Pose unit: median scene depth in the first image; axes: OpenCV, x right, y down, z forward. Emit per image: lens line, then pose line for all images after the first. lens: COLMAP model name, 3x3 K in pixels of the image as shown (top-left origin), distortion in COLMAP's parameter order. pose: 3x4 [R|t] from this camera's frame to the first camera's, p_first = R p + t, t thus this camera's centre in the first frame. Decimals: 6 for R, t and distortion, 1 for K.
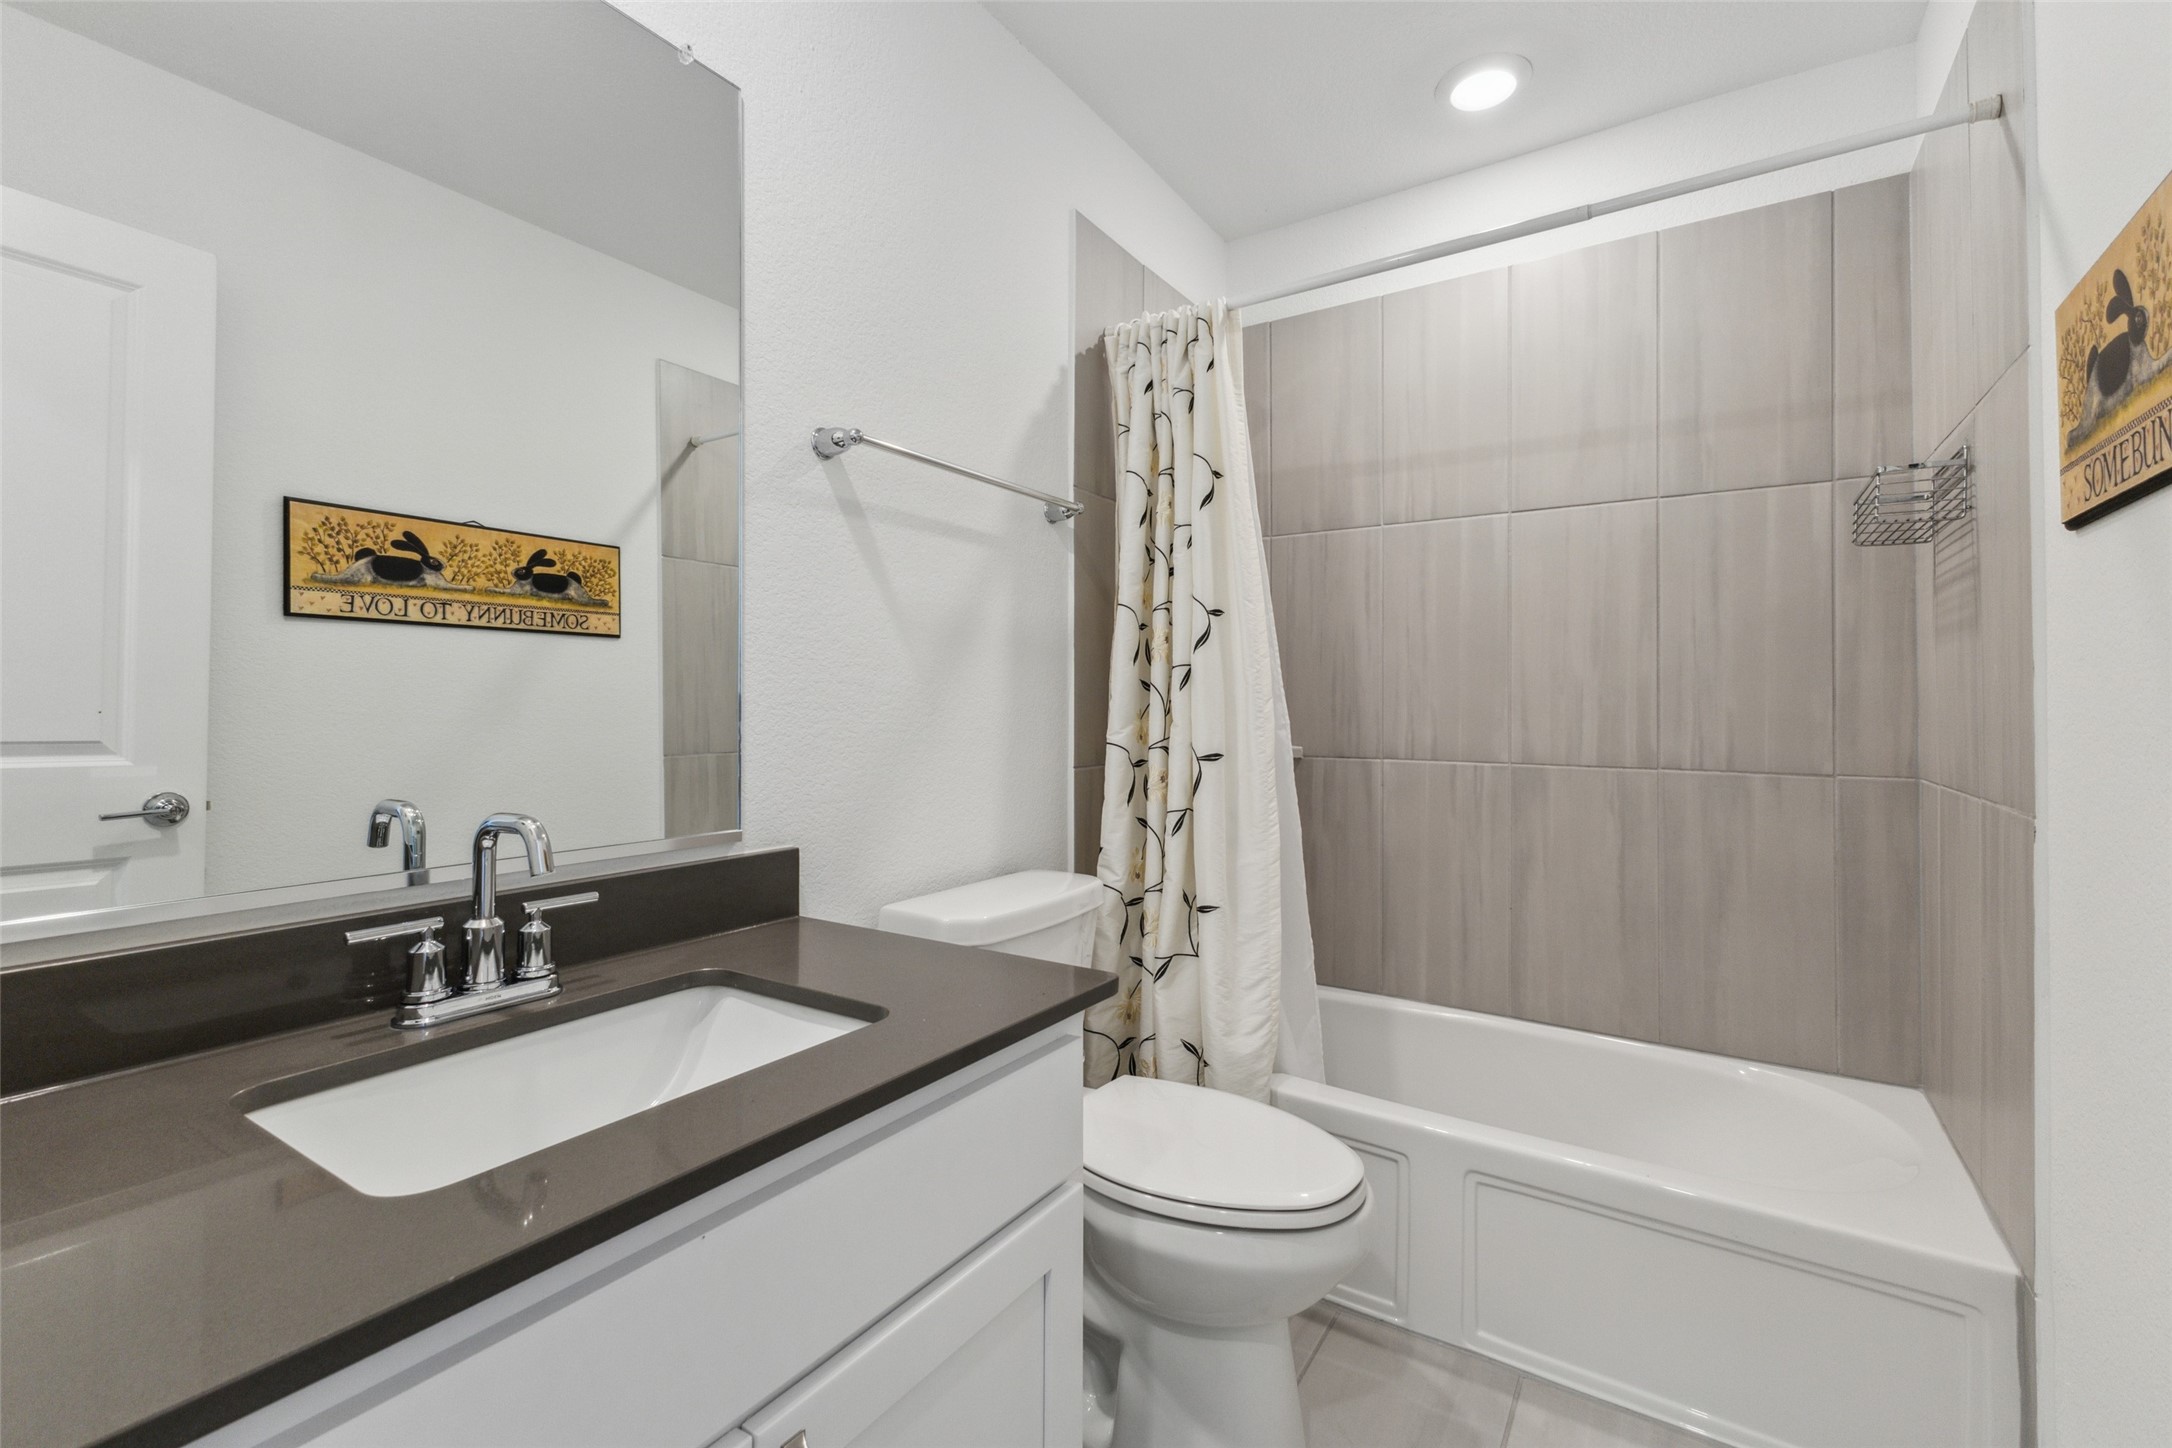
lens RADIAL K [[940.2, 0, 1085.6], [0, 940.2, 710.4], [0, 0, 1]] dist [0.000662, 0.000068]
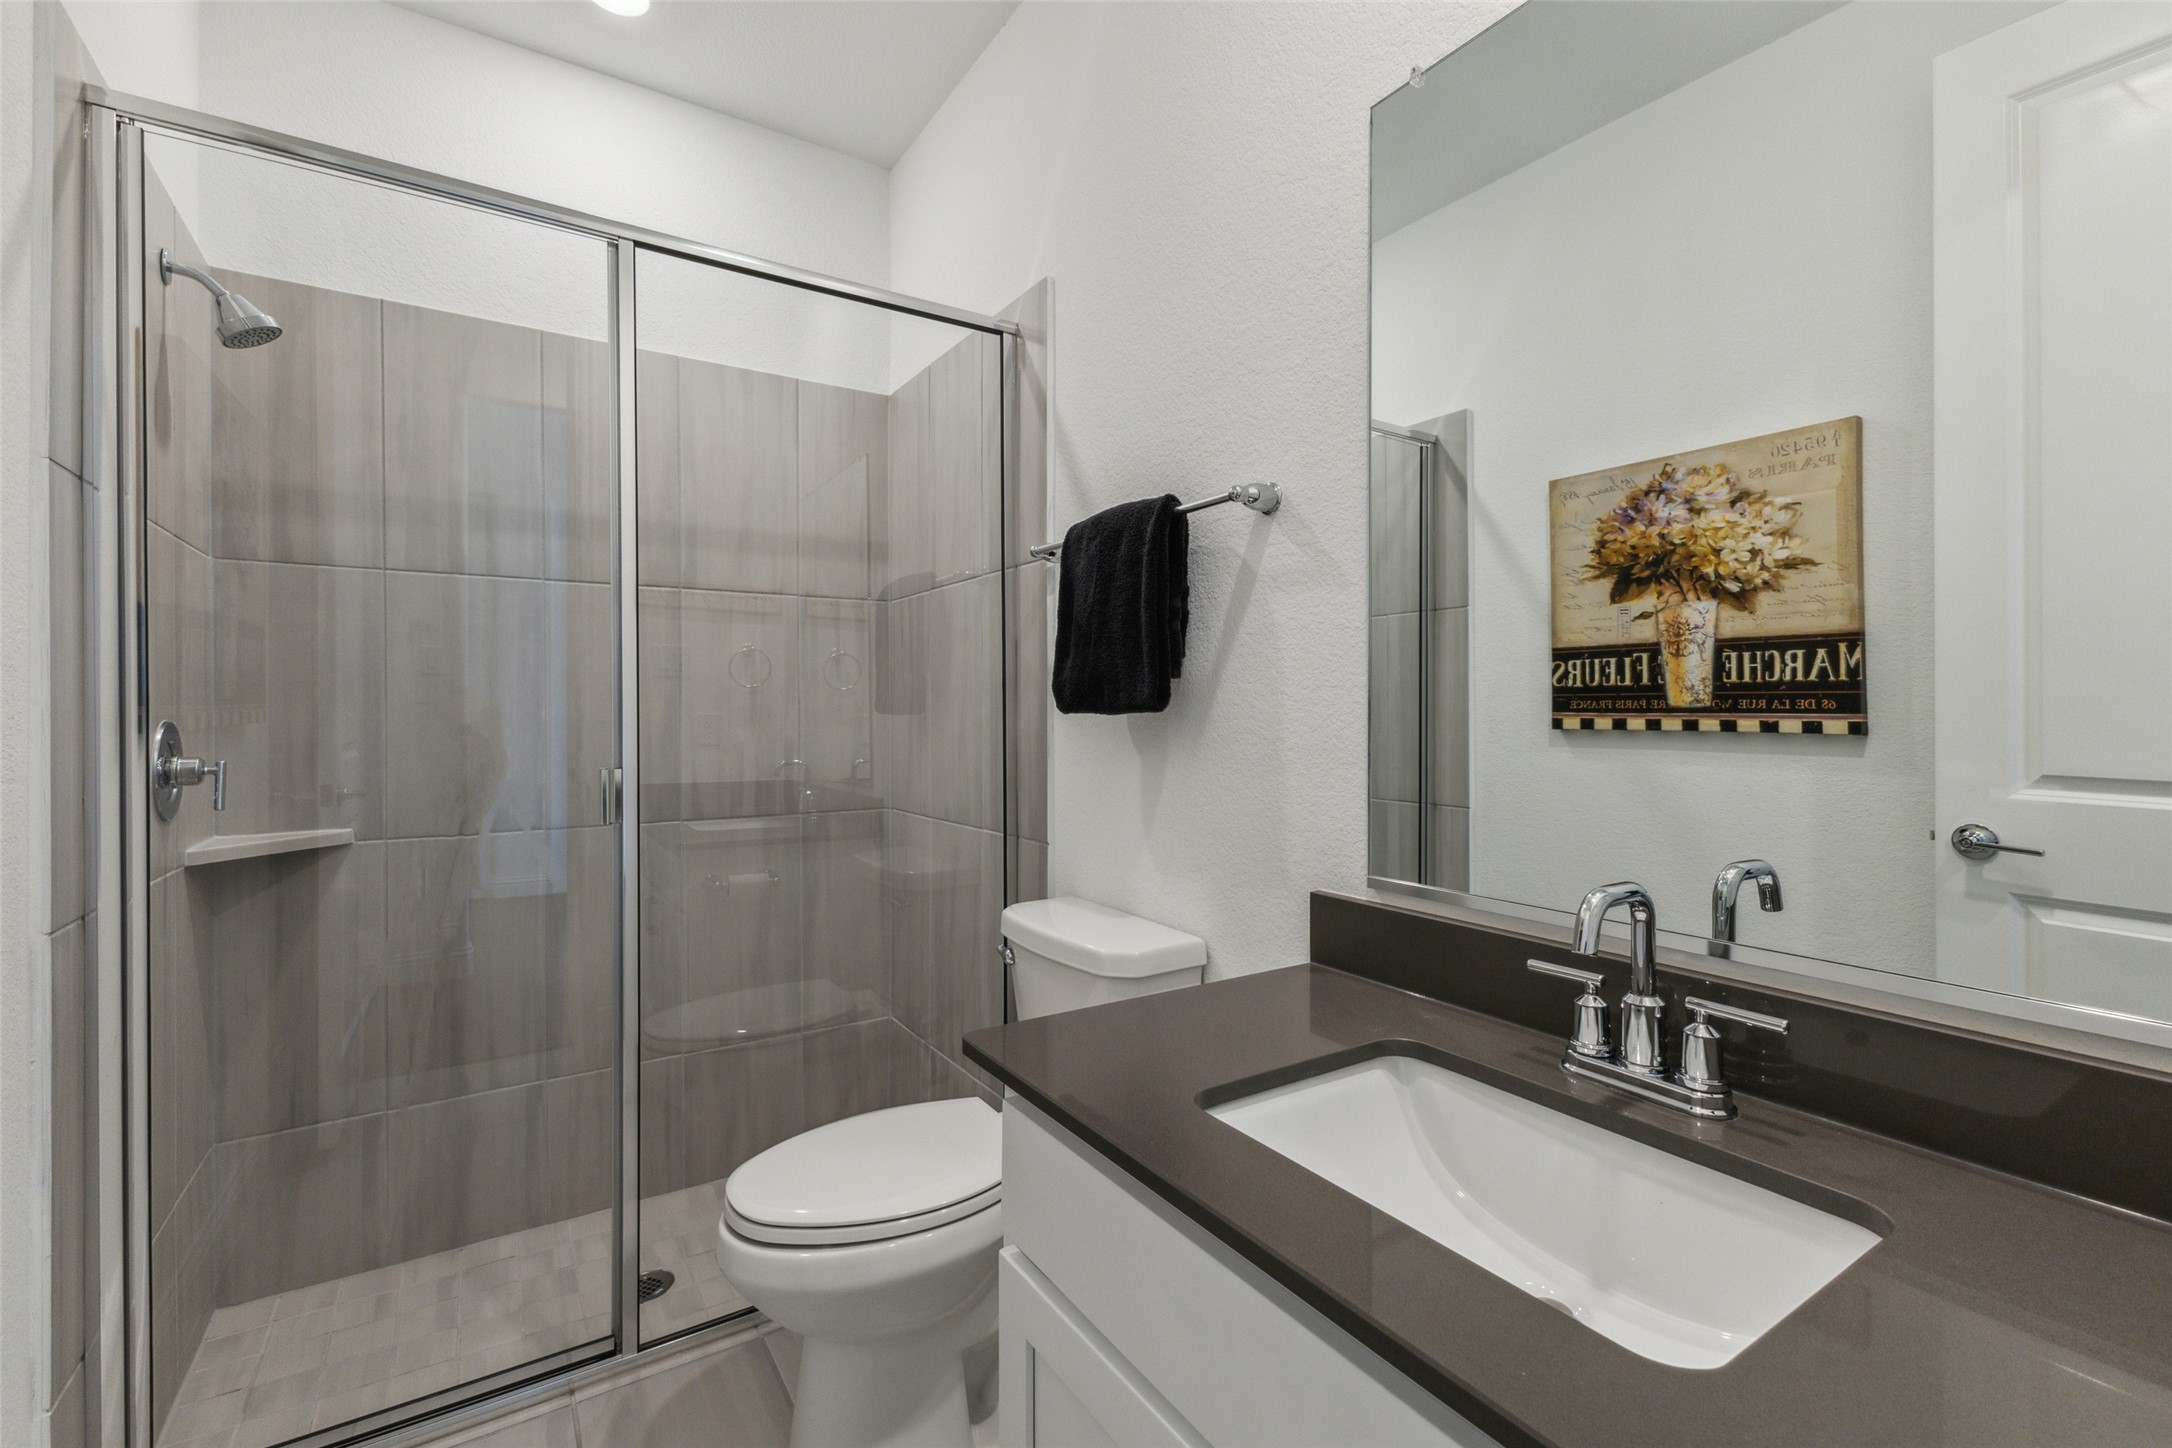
lens RADIAL K [[940.2, 0, 1084.2], [0, 940.2, 711.8], [0, 0, 1]] dist [0.000662, 0.000068]
pose [[-0.402305, 0.006311, -0.915484, 0.459164], [-0.002490, 0.999965, 0.007988, -0.070036], [0.915502, 0.005493, -0.402275, 0.894125]]
